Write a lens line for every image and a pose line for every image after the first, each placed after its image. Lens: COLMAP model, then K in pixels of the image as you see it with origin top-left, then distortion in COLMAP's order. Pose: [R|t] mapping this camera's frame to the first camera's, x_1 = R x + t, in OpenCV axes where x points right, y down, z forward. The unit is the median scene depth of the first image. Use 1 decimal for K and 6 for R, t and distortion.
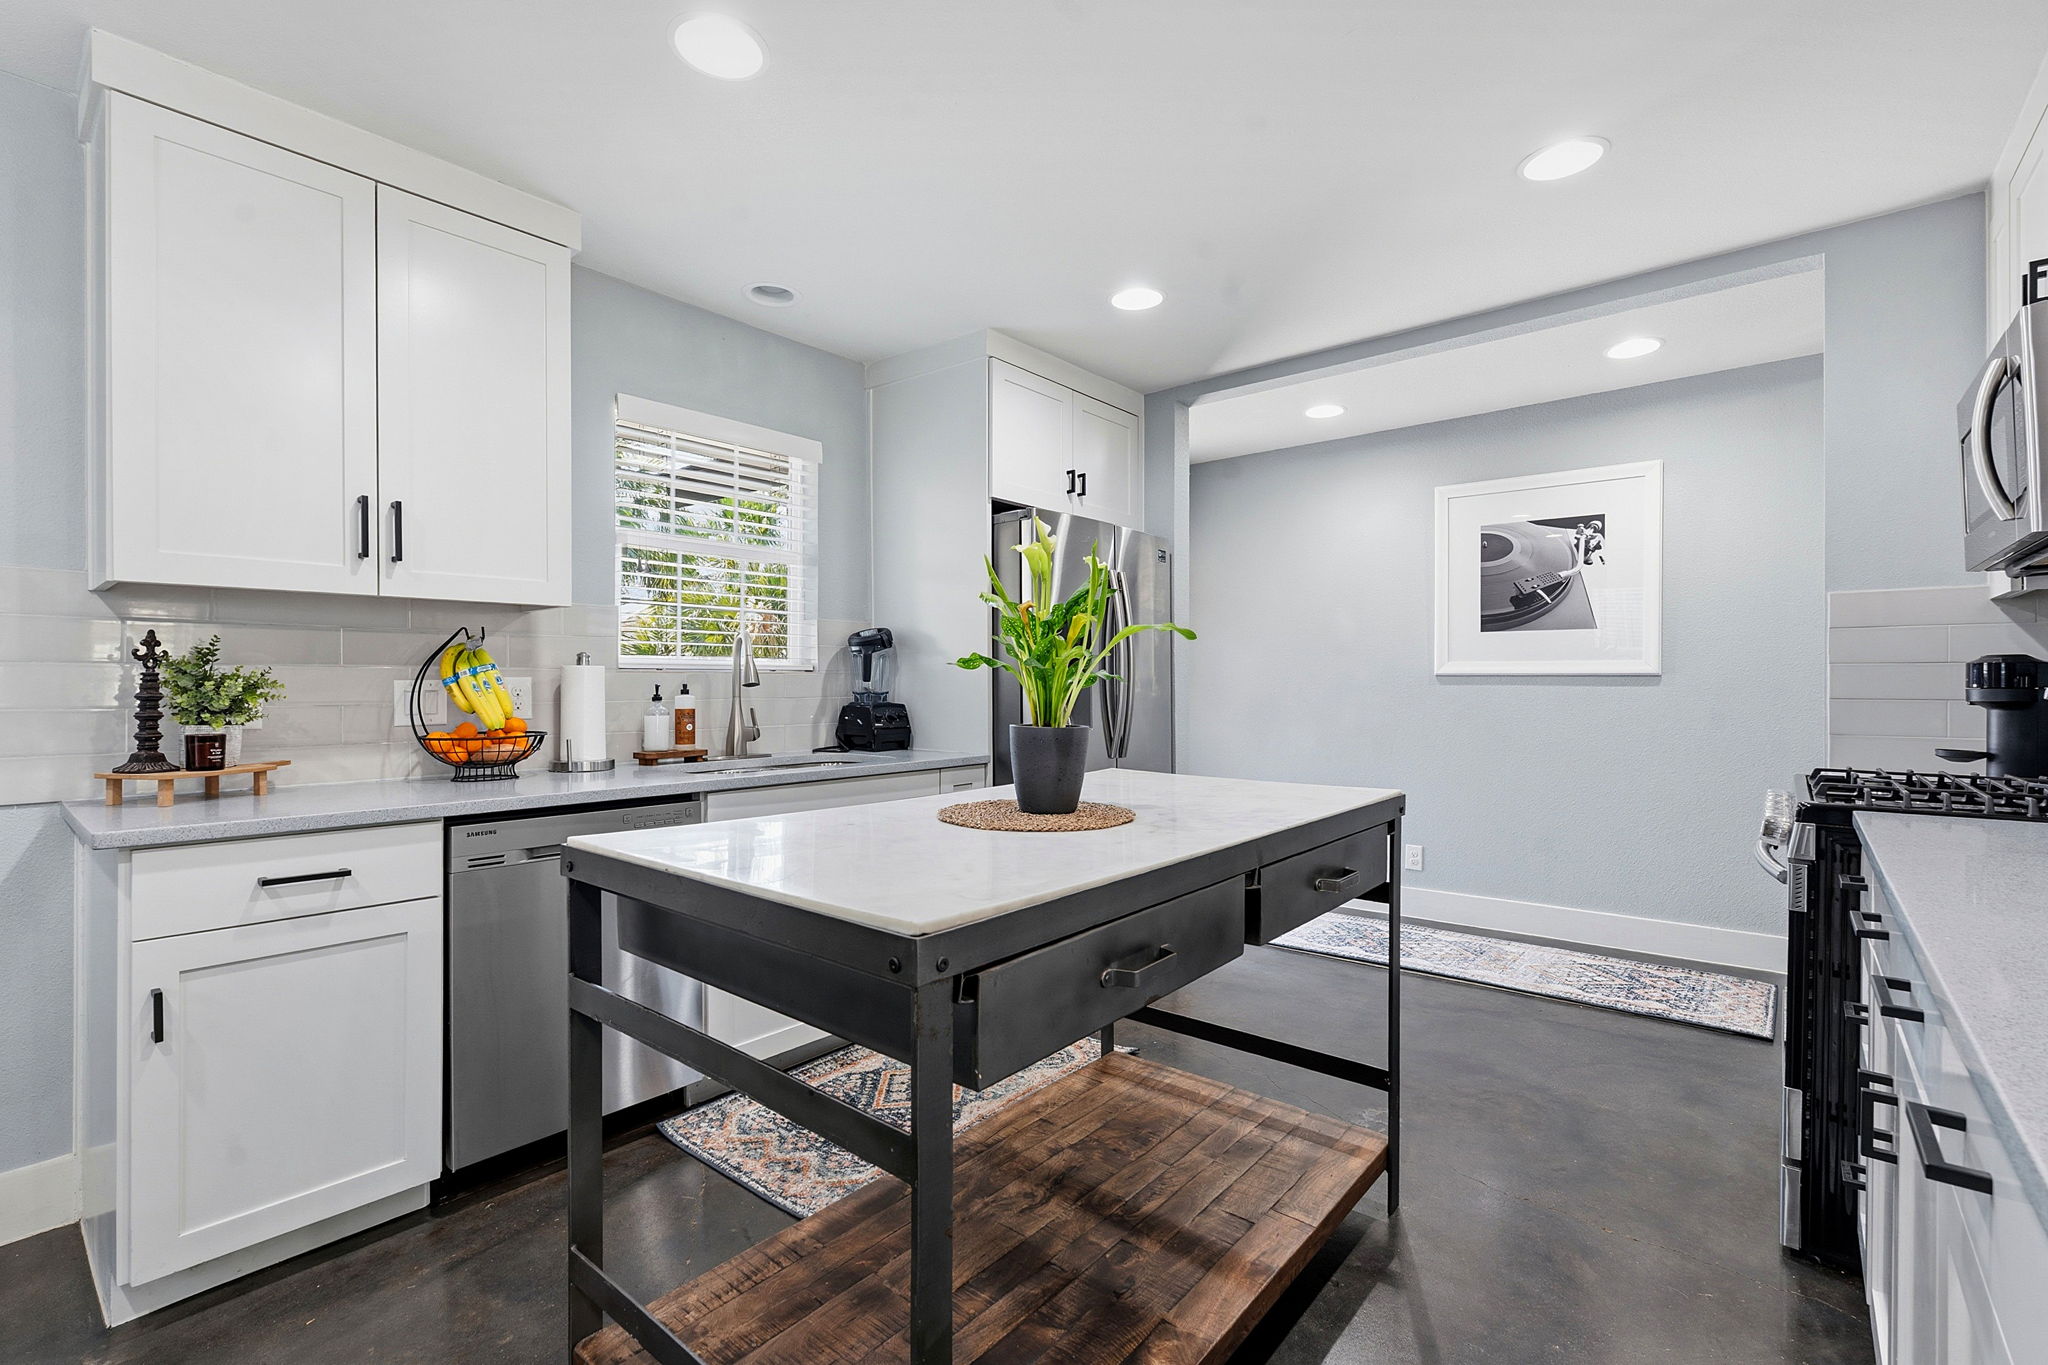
lens RADIAL K [[916.6, 0, 1026.3], [0, 916.6, 691.5], [0, 0, 1]] dist [-0.013817, -0.000154]
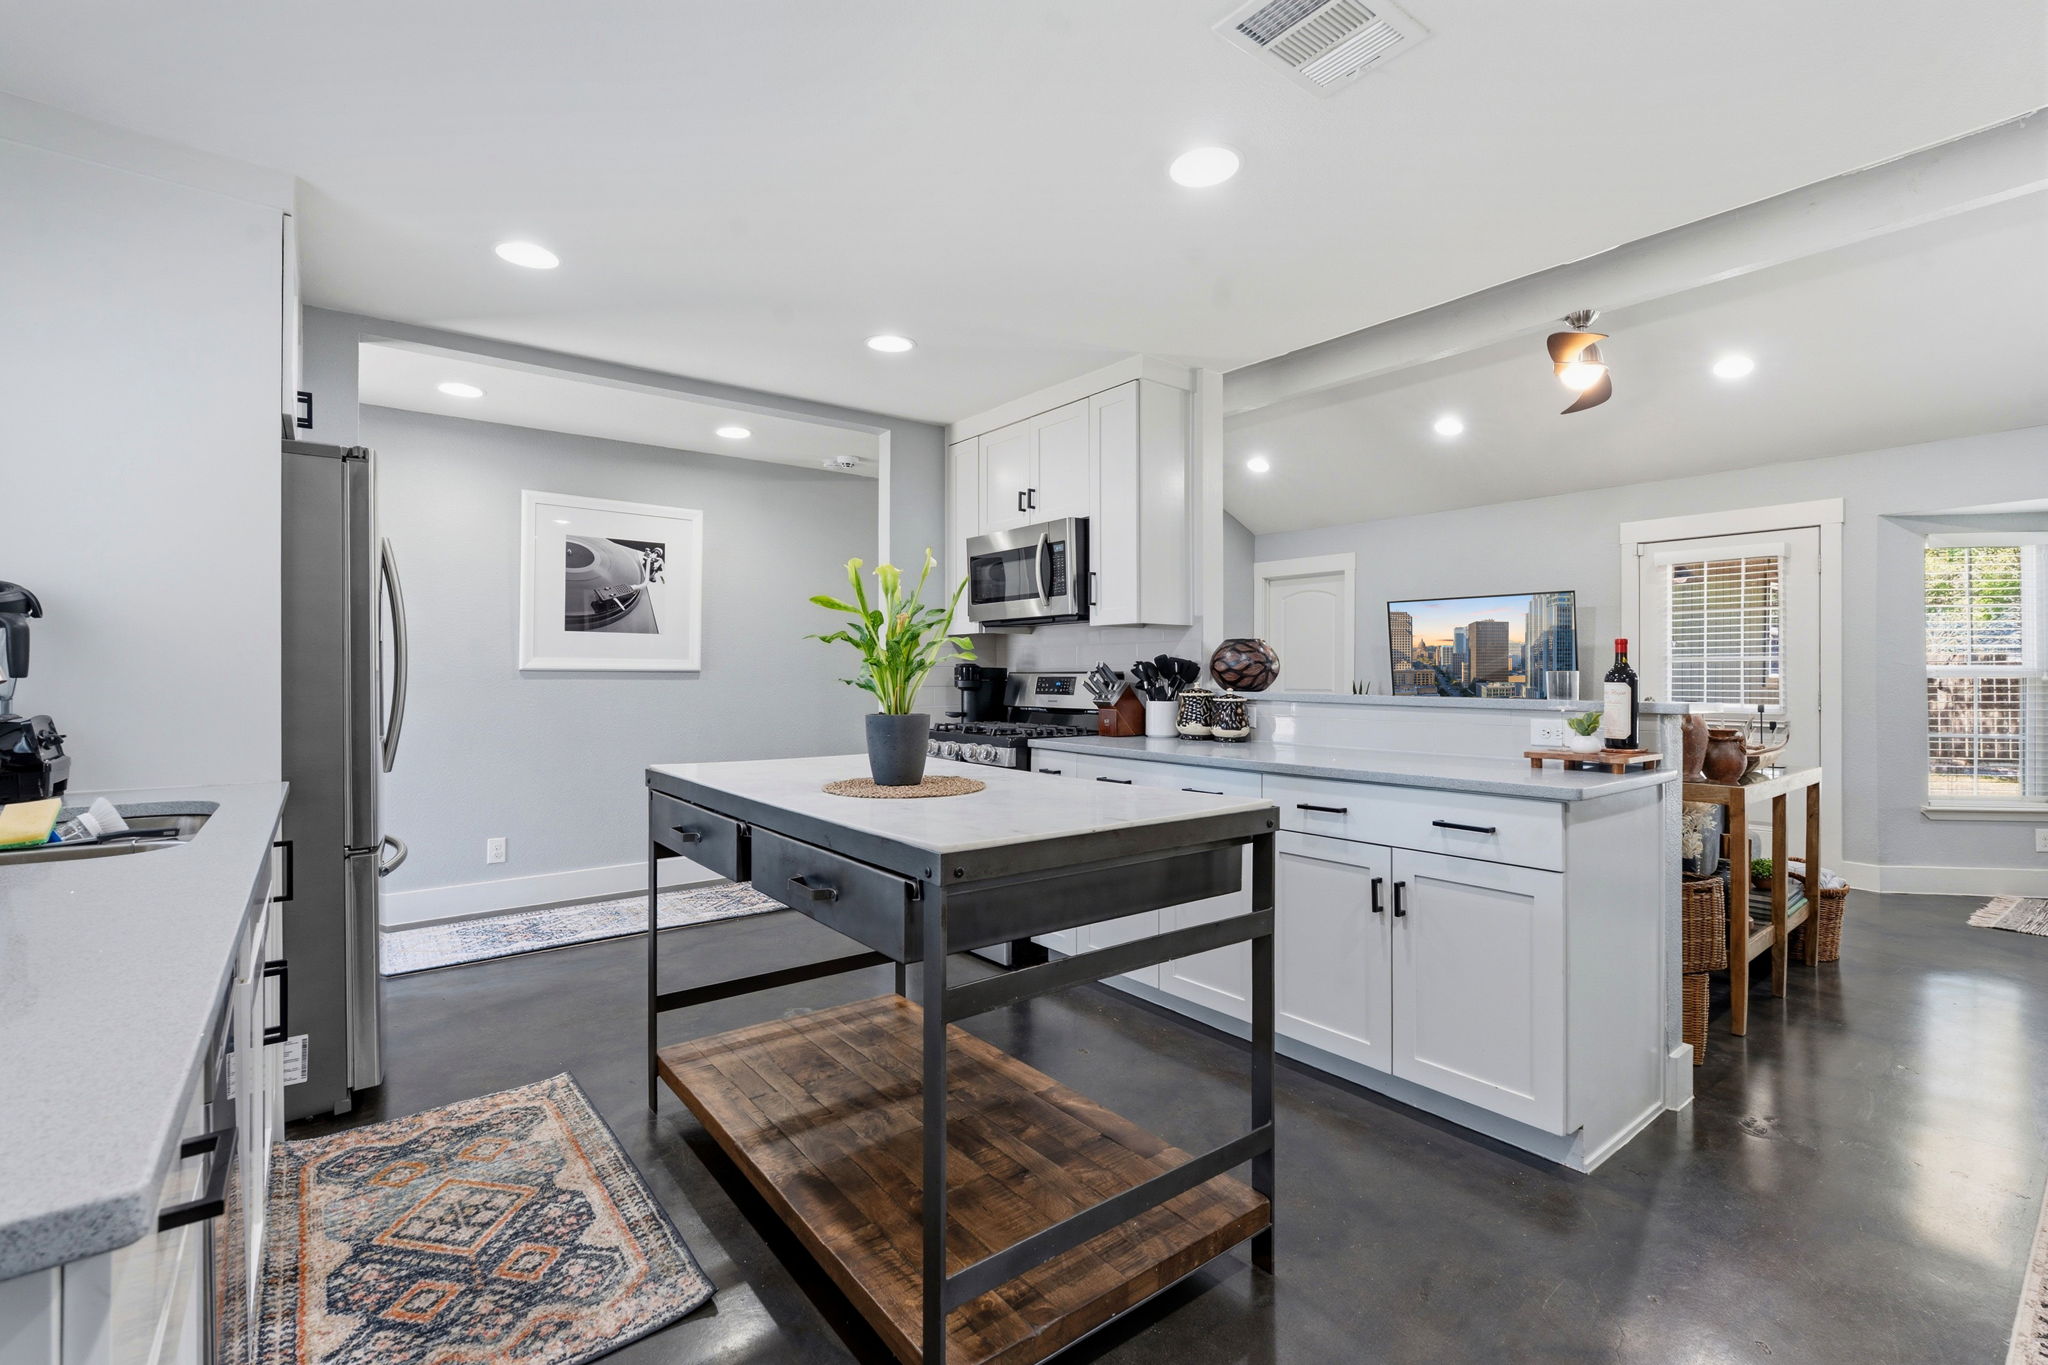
lens RADIAL K [[902.3, 0, 1024.0], [0, 902.3, 682.5], [0, 0, 1]] dist [-0.000420, 0.000267]
pose [[0.213834, -0.009019, 0.976828, -0.922982], [0.009210, 0.999932, 0.007216, -0.012481], [-0.976827, 0.007453, 0.213902, 0.470955]]
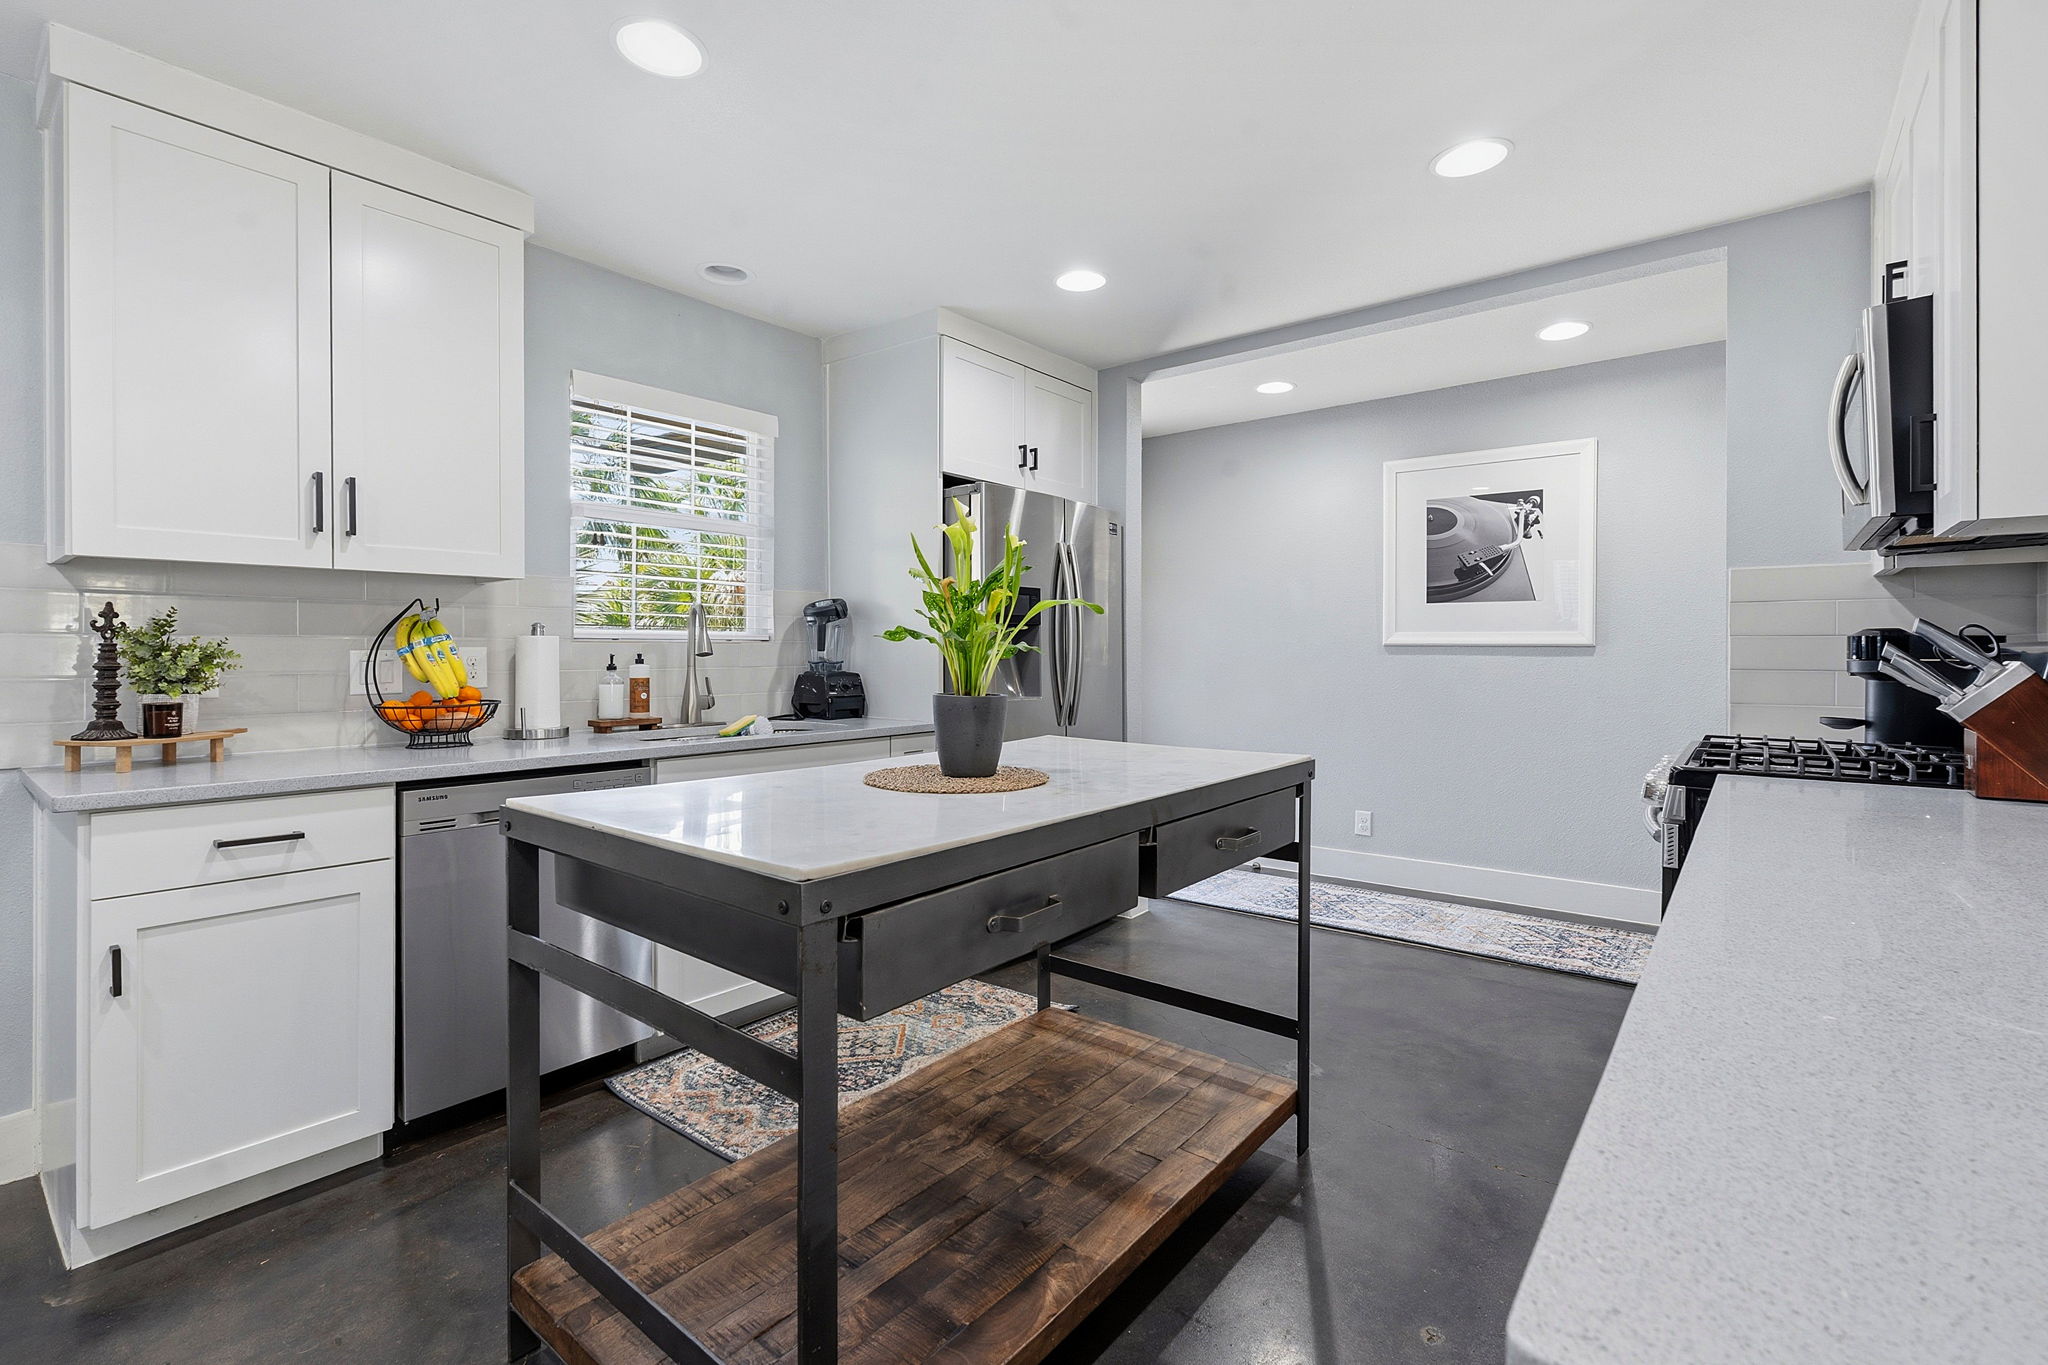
lens RADIAL K [[926.7, 0, 1027.9], [0, 926.7, 661.8], [0, 0, 1]] dist [-0.014889, 0.000451]
pose [[0.999783, 0.000849, 0.020800, 0.057511], [-0.000896, 0.999997, 0.002257, -0.002642], [-0.020798, -0.002275, 0.999781, -0.061806]]
